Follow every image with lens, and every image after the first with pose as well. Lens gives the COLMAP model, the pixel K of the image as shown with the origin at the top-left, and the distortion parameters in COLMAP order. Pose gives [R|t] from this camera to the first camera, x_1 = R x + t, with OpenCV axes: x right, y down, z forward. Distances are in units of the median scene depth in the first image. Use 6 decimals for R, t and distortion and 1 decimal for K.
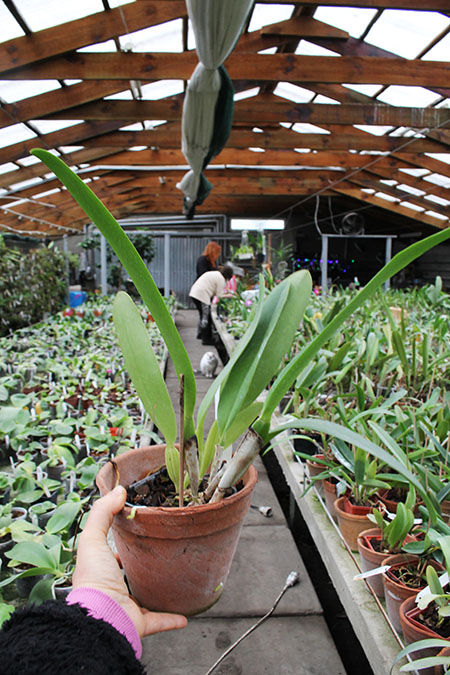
lens RADIAL K [[554.8, 0, 225.7], [0, 554.8, 321.6], [0, 0, 1]] dist [-0.137671, 0.117107]
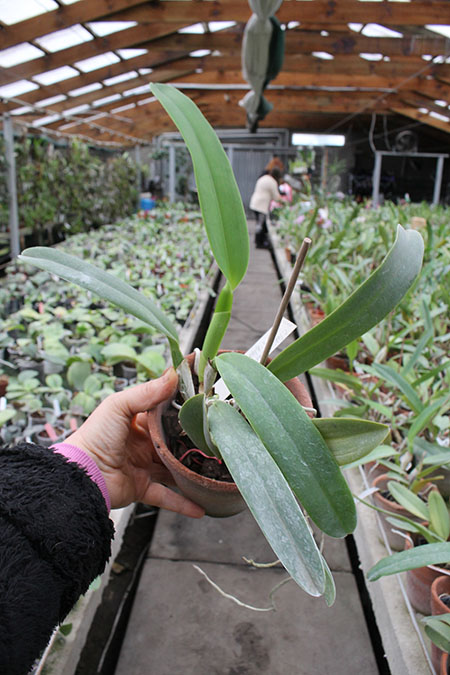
lens RADIAL K [[554.8, 0, 225.7], [0, 554.8, 321.6], [0, 0, 1]] dist [-0.137671, 0.117107]
pose [[0.992842, 0.053057, -0.107008, 0.021334], [-0.036214, 0.987468, 0.153606, 0.017559], [0.113817, -0.148631, 0.982321, -0.133332]]
